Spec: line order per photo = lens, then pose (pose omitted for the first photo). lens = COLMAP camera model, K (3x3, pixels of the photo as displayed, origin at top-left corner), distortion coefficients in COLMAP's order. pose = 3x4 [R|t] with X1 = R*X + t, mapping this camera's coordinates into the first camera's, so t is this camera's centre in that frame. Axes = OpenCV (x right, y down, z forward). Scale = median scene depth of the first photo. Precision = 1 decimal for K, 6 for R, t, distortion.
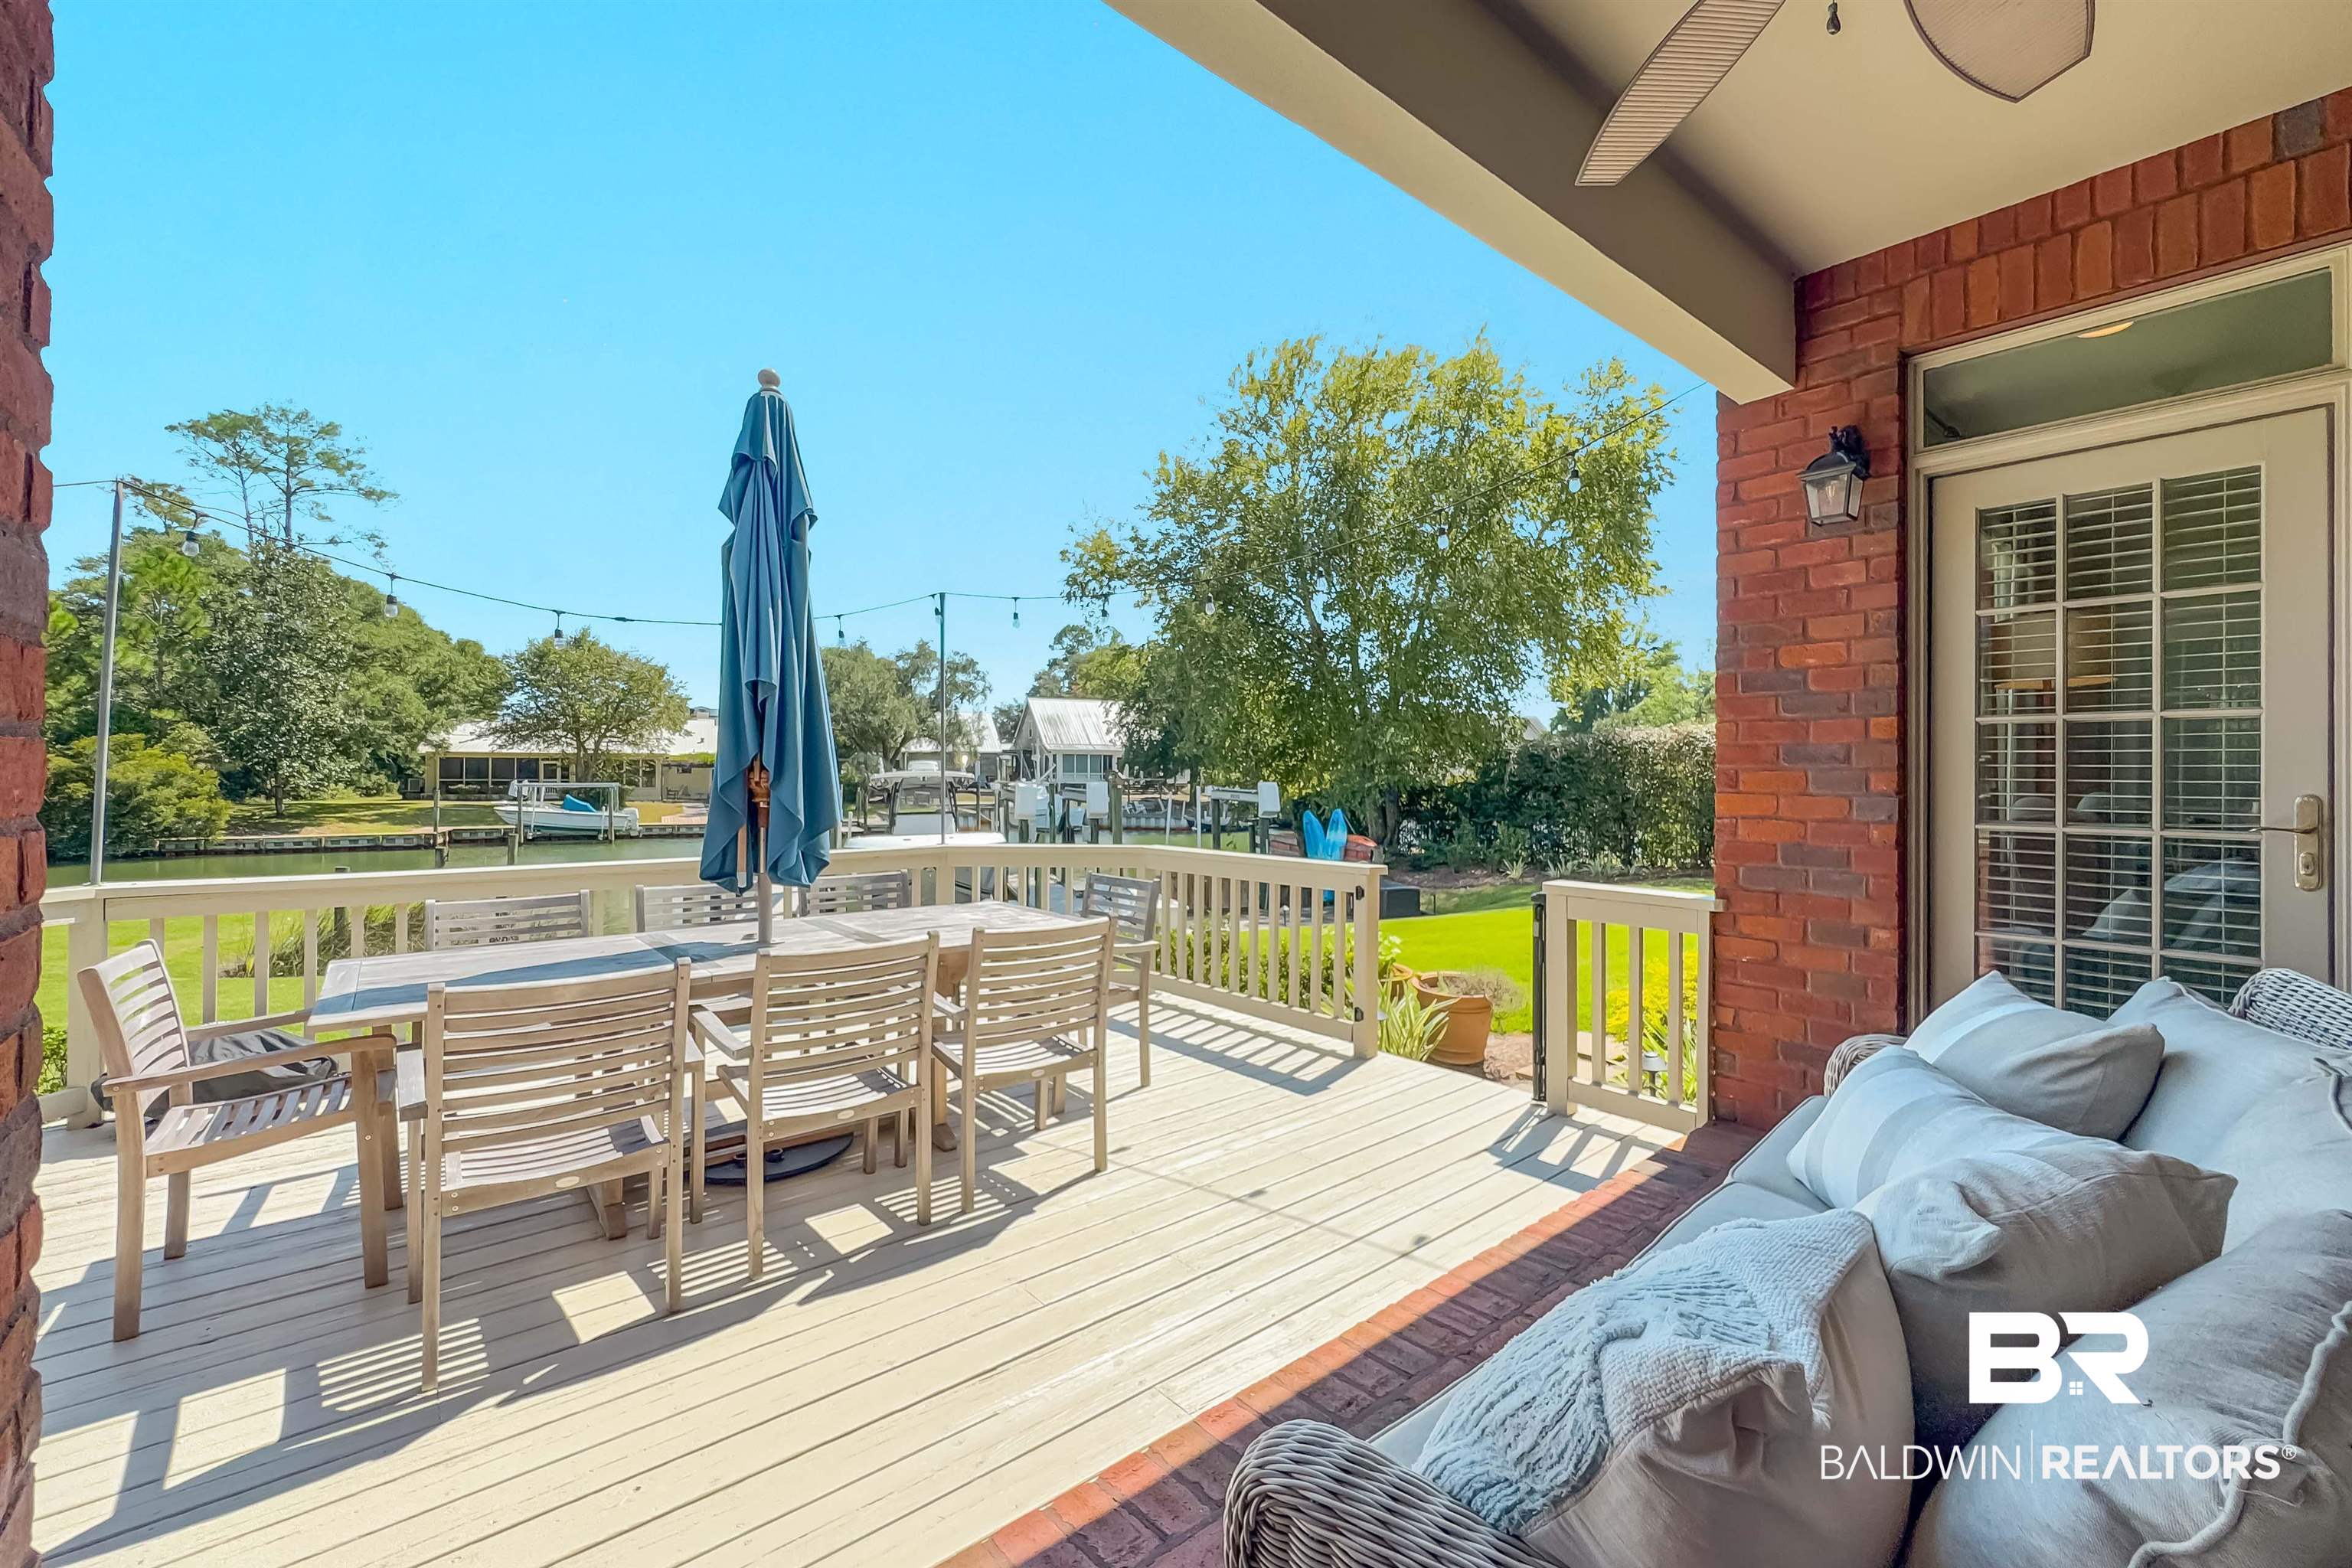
lens RADIAL K [[951.5, 0, 1177.3], [0, 951.5, 764.8], [0, 0, 1]] dist [-0.002246, -0.000191]
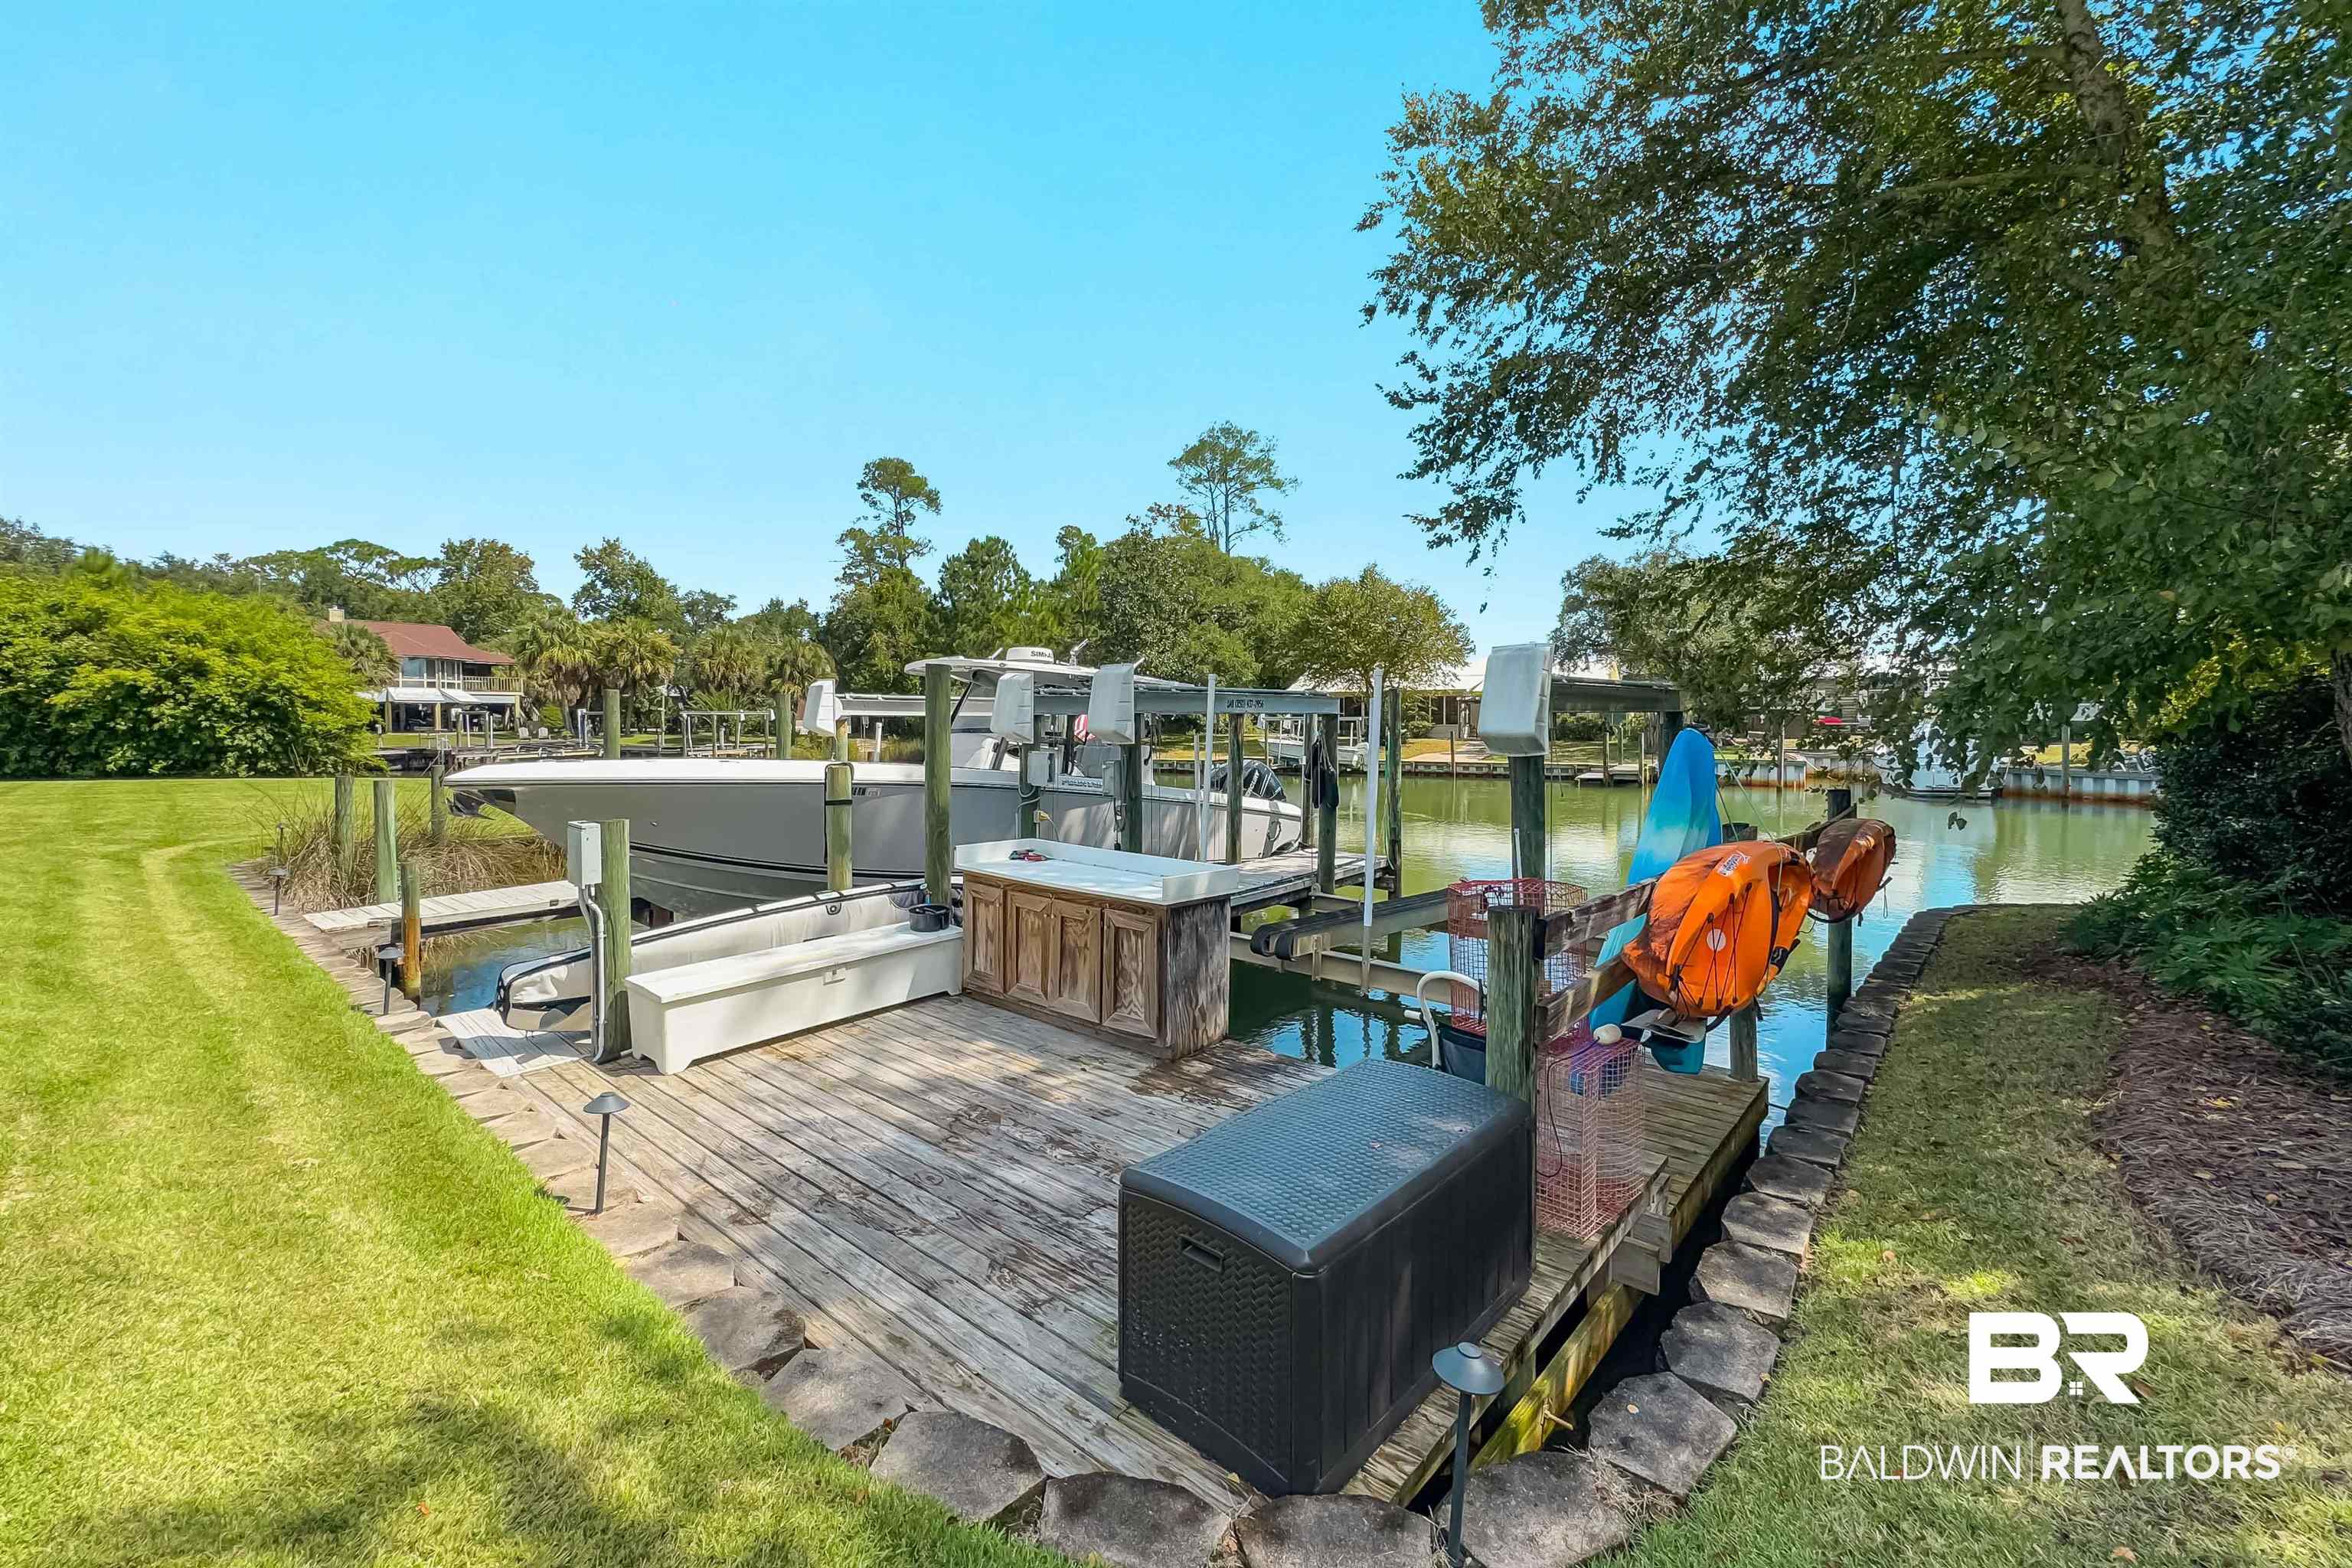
lens RADIAL K [[940.3, 0, 1172.4], [0, 940.3, 760.7], [0, 0, 1]] dist [-0.001778, -0.000204]
pose [[0.551732, 0.032485, -0.833389, 0.121651], [0.010368, 0.998897, 0.045800, 0.017193], [0.833957, -0.033910, 0.550786, 0.295898]]
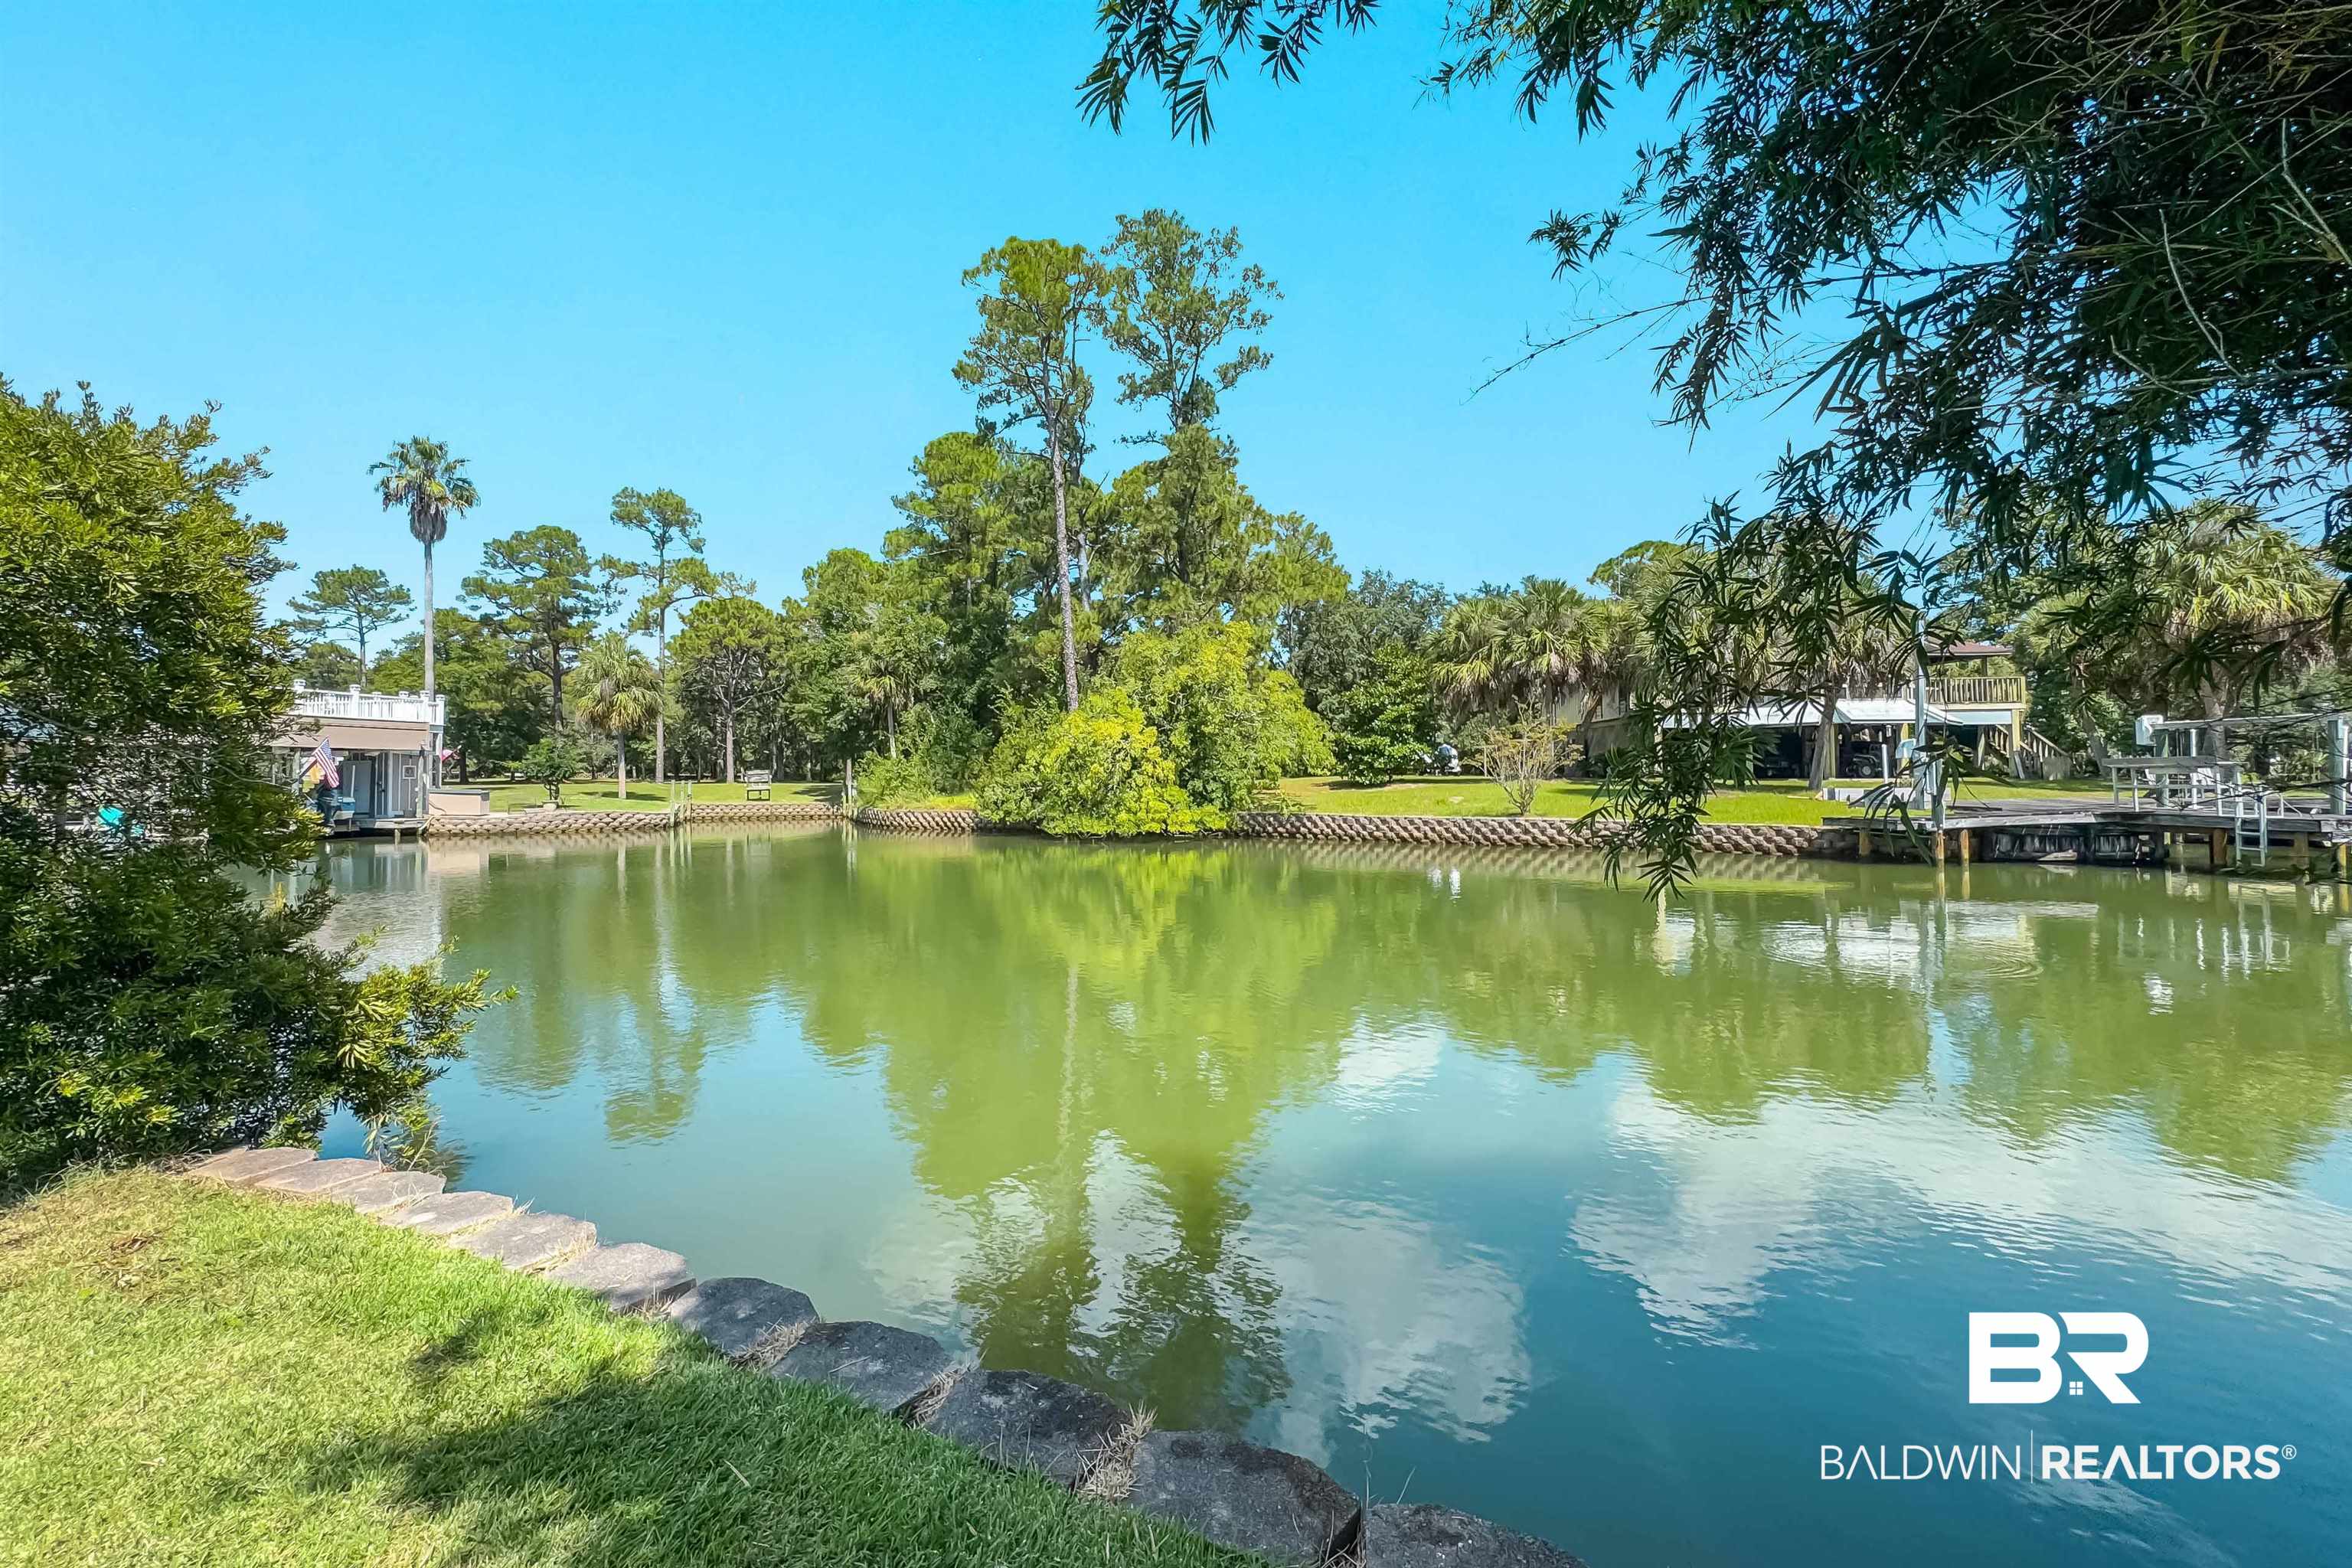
lens RADIAL K [[947.5, 0, 1176.0], [0, 947.5, 784.0], [0, 0, 1]] dist [-0.000670, -0.000034]
pose [[-0.456727, 0.000709, -0.889607, -0.752283], [0.012911, 0.999900, -0.005832, 0.034783], [0.889513, -0.014149, -0.456690, -0.034099]]
